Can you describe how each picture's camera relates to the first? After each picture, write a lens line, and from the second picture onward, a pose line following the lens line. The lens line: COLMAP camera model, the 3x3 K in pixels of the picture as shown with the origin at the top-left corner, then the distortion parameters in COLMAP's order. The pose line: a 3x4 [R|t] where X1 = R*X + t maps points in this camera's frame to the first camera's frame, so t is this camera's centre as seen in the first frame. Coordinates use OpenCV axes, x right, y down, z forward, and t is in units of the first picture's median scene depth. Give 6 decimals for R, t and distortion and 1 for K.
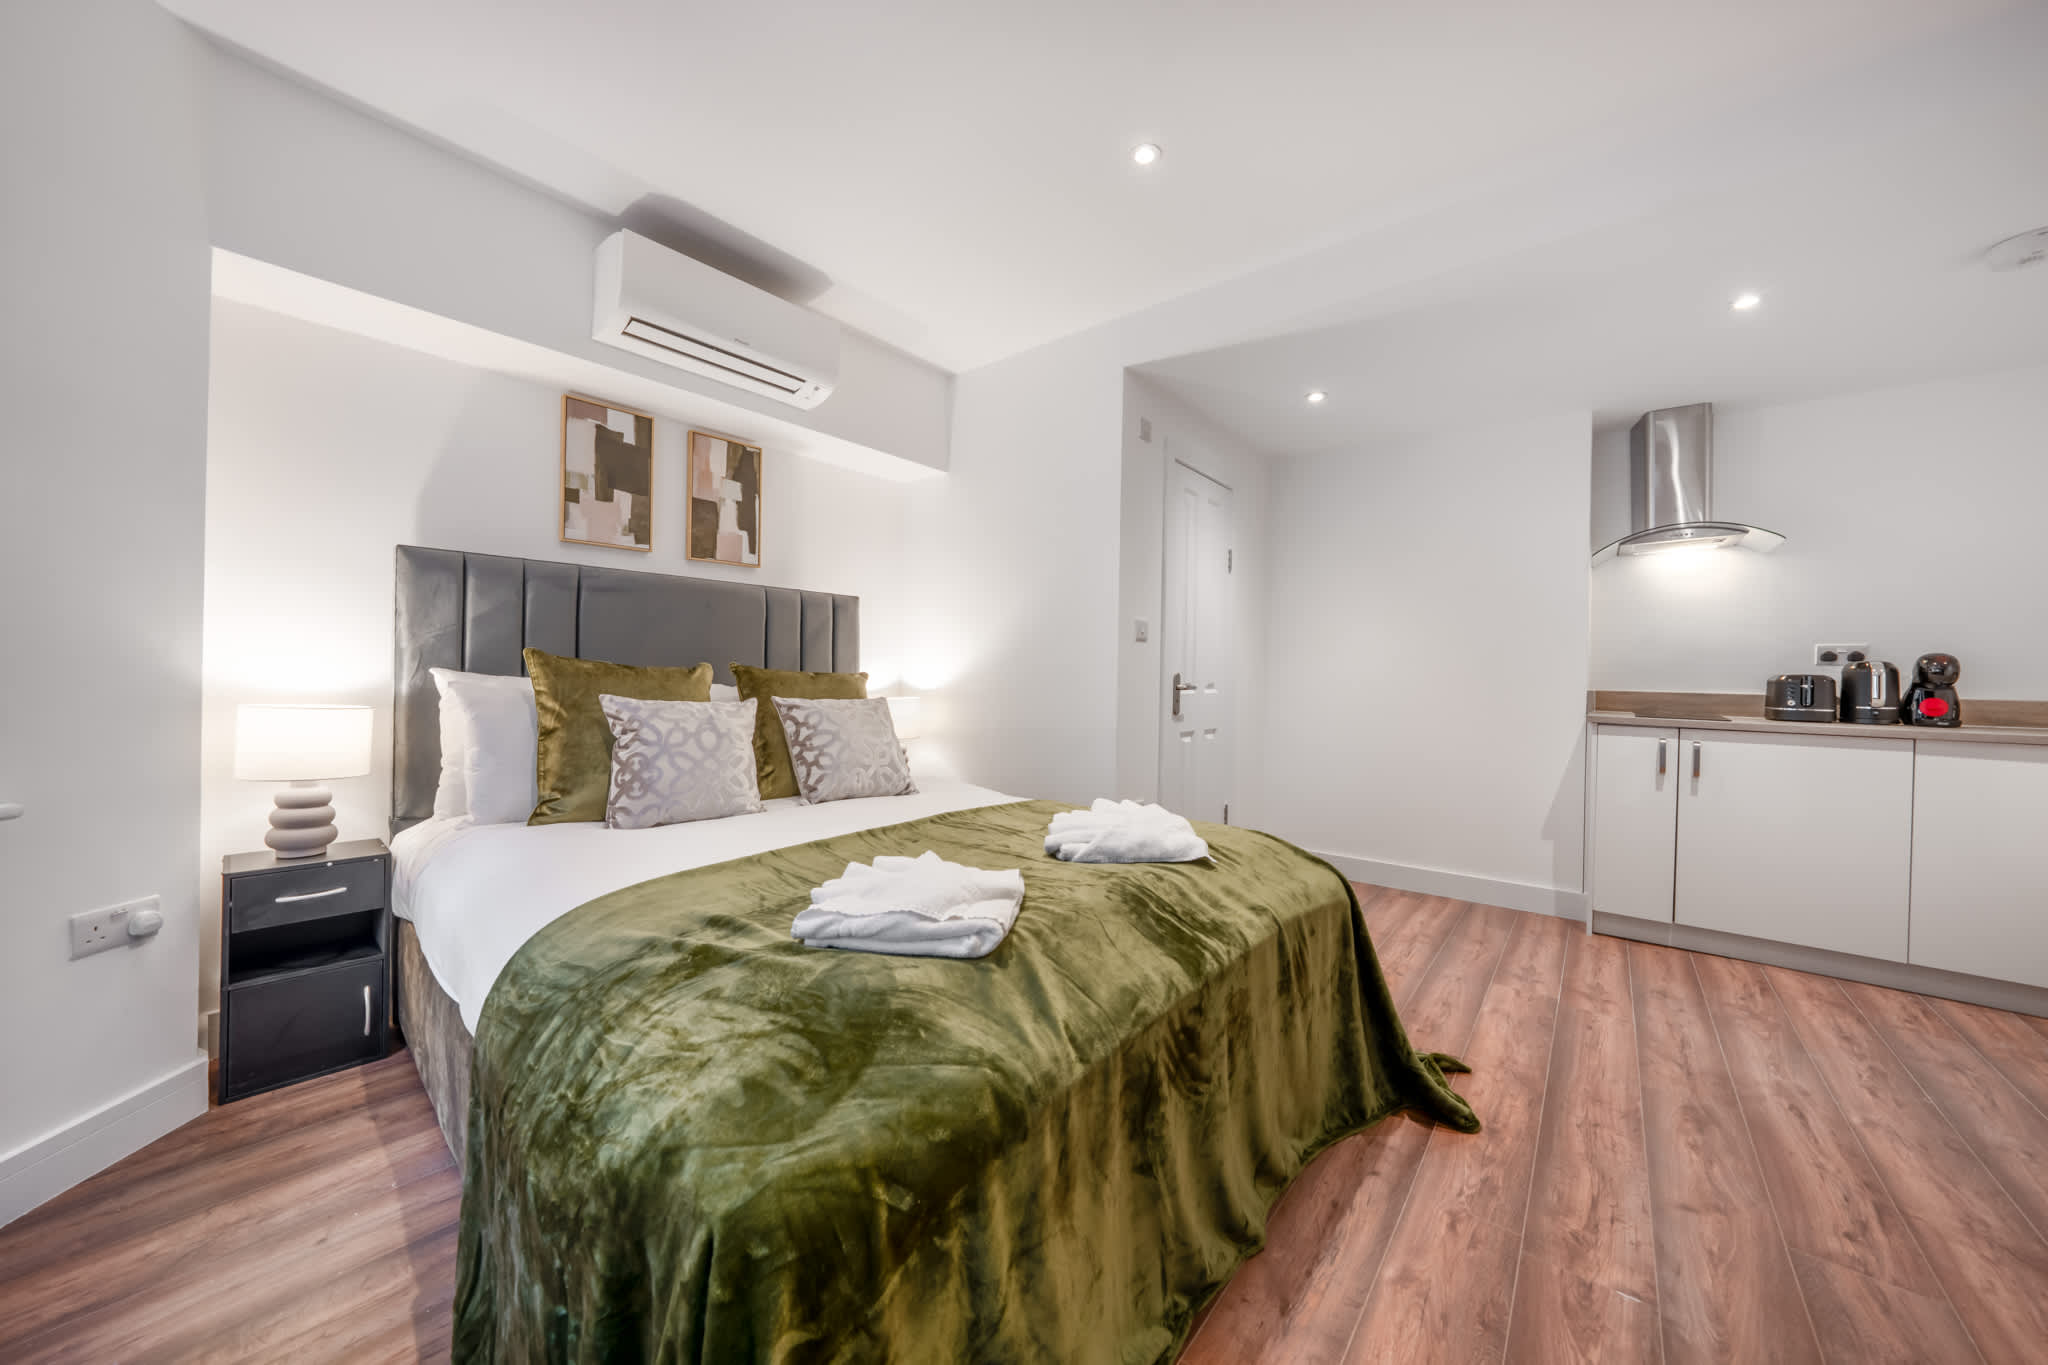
lens RADIAL K [[717.2, 0, 1027.2], [0, 717.2, 675.7], [0, 0, 1]] dist [-0.017454, 0.002747]
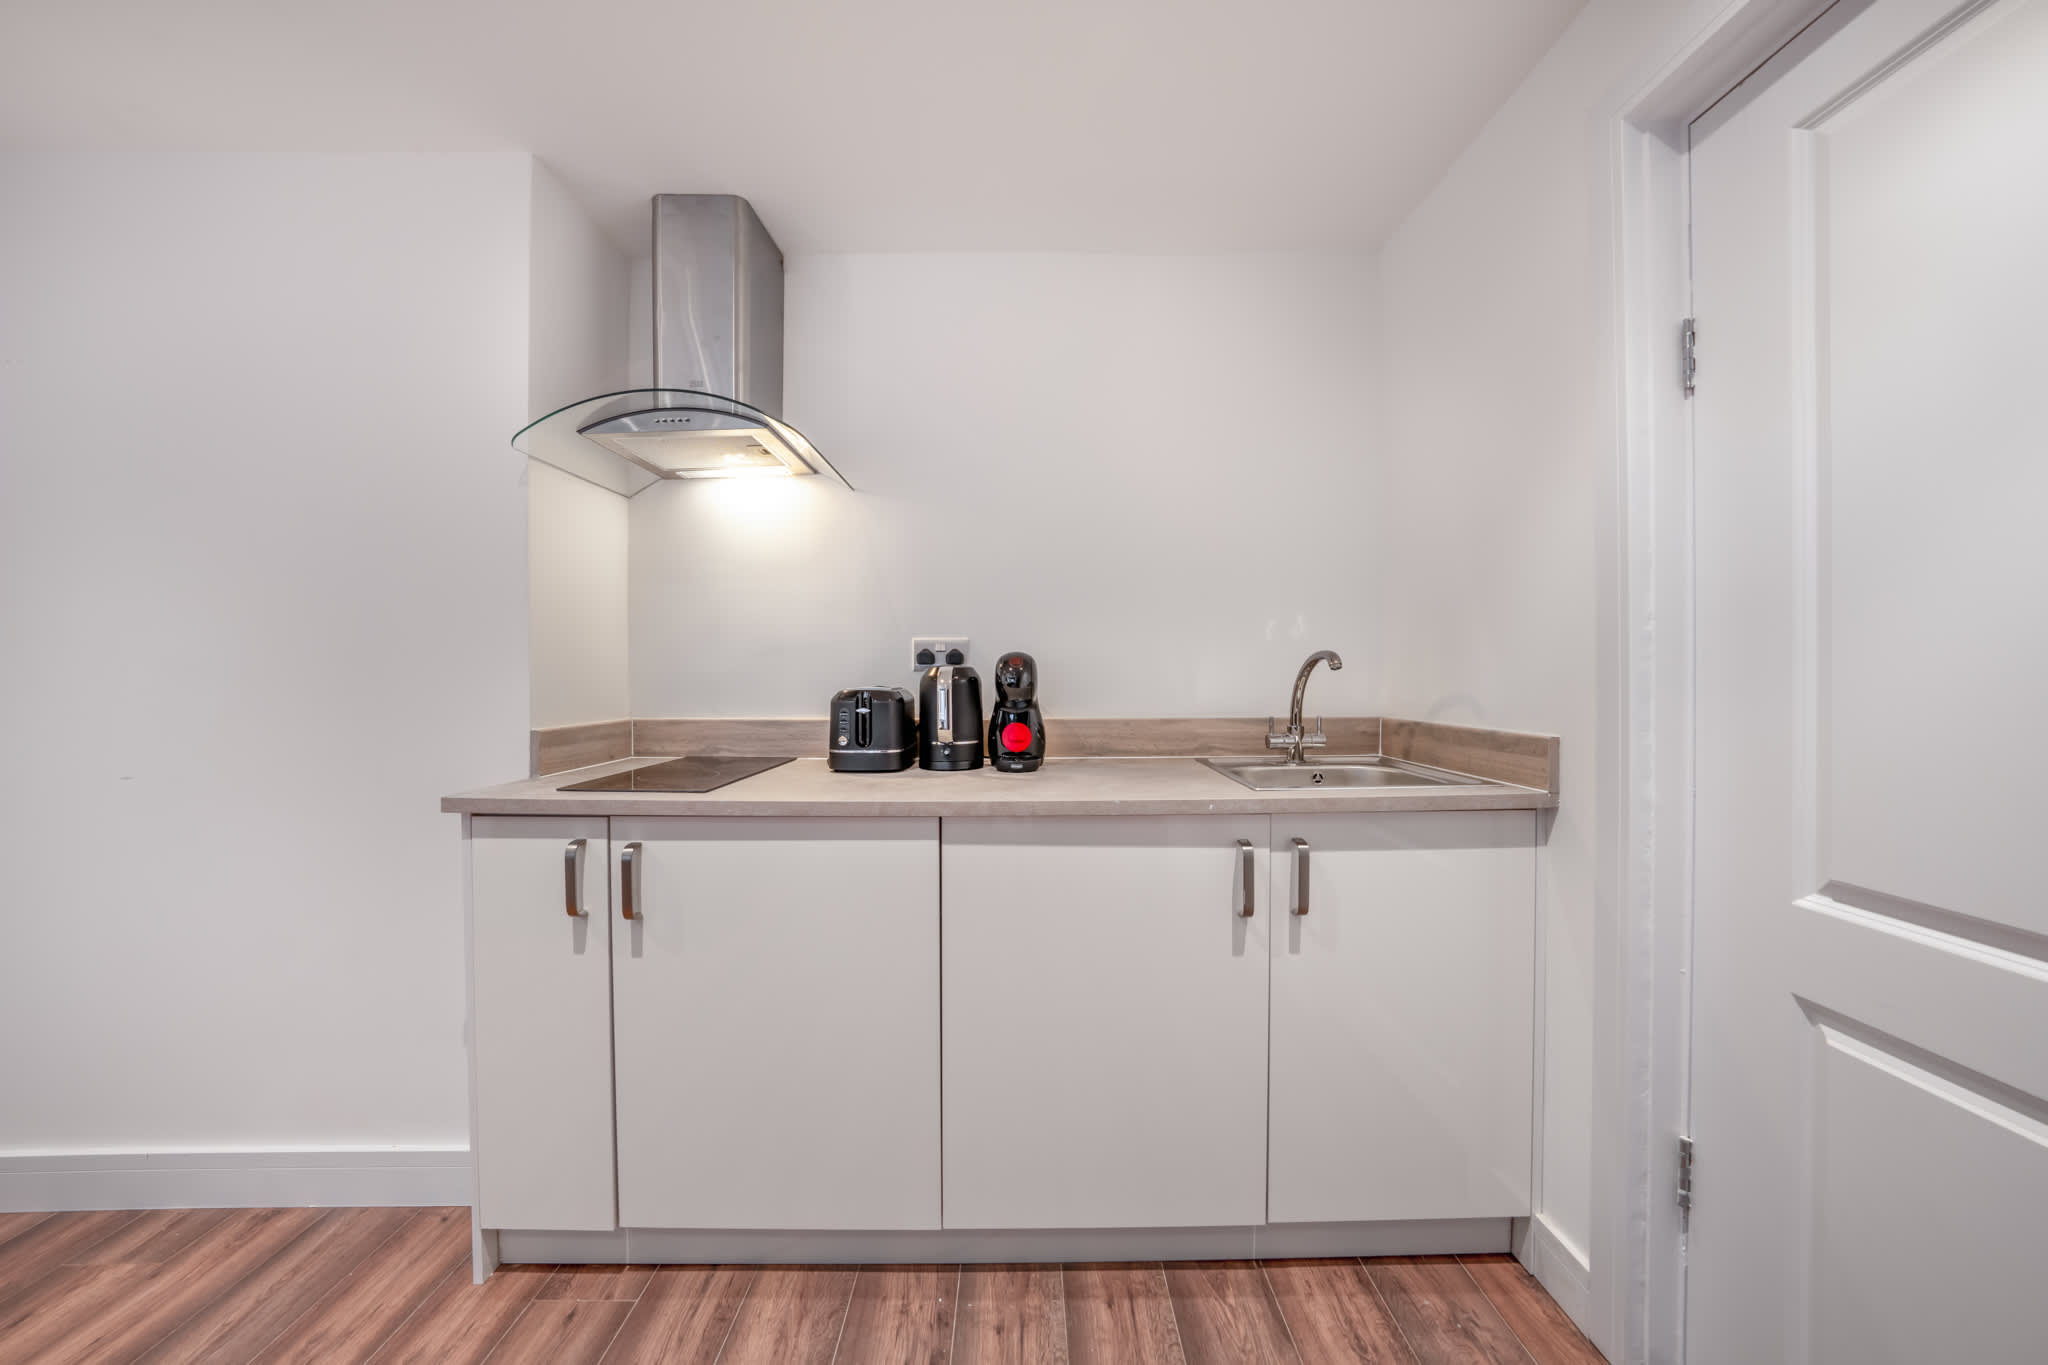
lens RADIAL K [[717.2, 0, 1027.9], [0, 717.2, 673.8], [0, 0, 1]] dist [-0.017454, 0.002747]
pose [[0.772162, -0.023767, 0.634981, 0.883201], [0.019999, 0.999714, 0.013100, -0.020704], [-0.635111, 0.002584, 0.772416, 0.488071]]
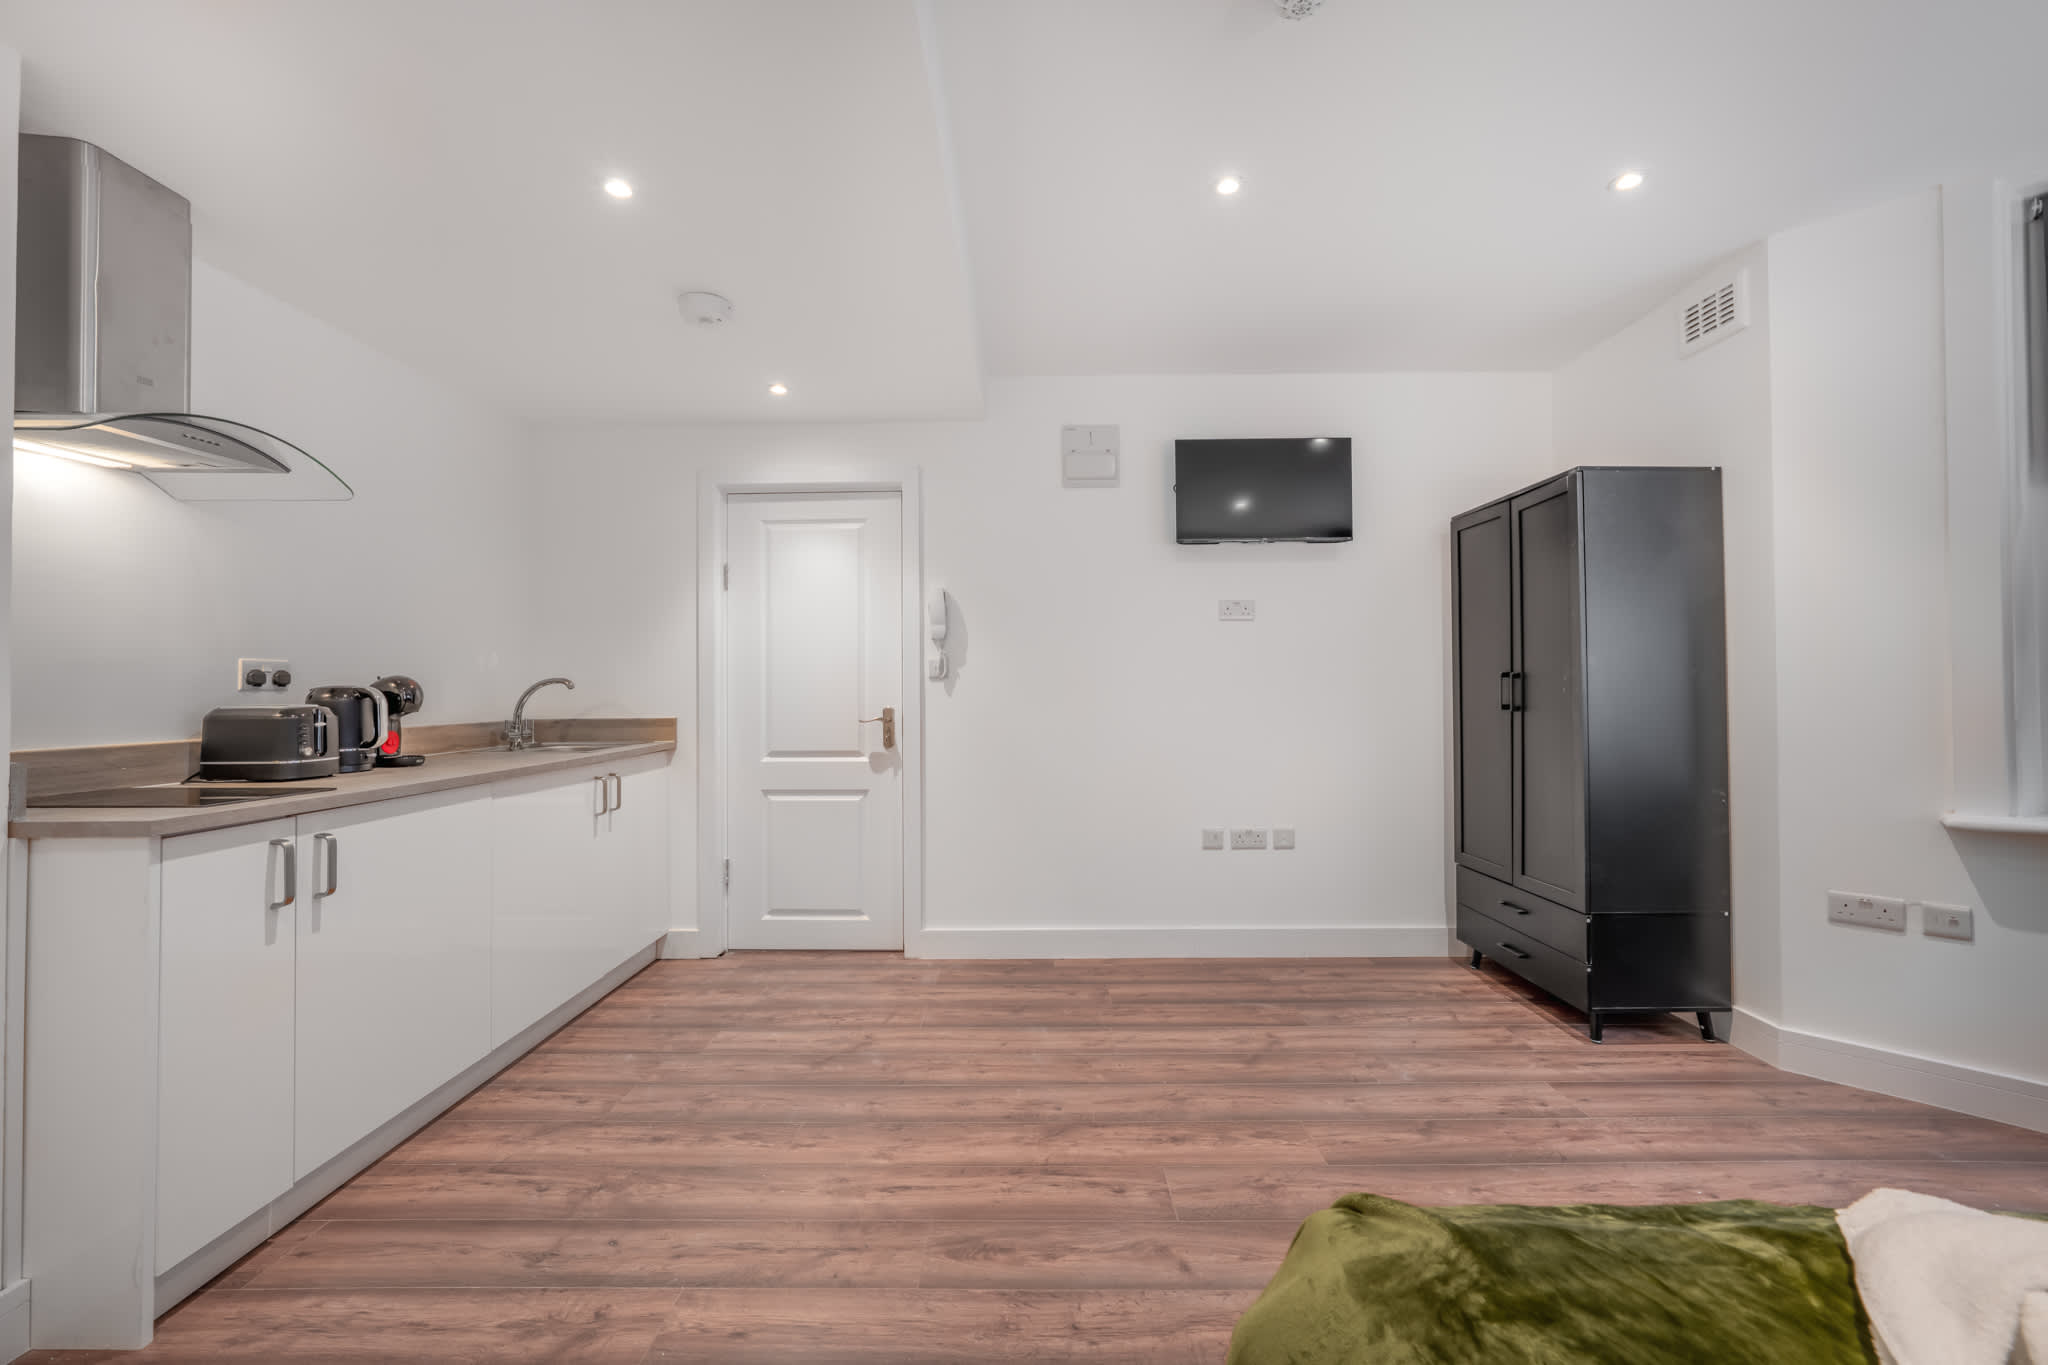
lens RADIAL K [[795.0, 0, 1025.4], [0, 795.0, 675.3], [0, 0, 1]] dist [-0.012459, 0.000593]
pose [[-0.622047, -0.000718, 0.782980, 0.120437], [0.000220, 0.999999, 0.001092, -0.032961], [-0.782980, 0.000851, -0.622046, 0.990337]]
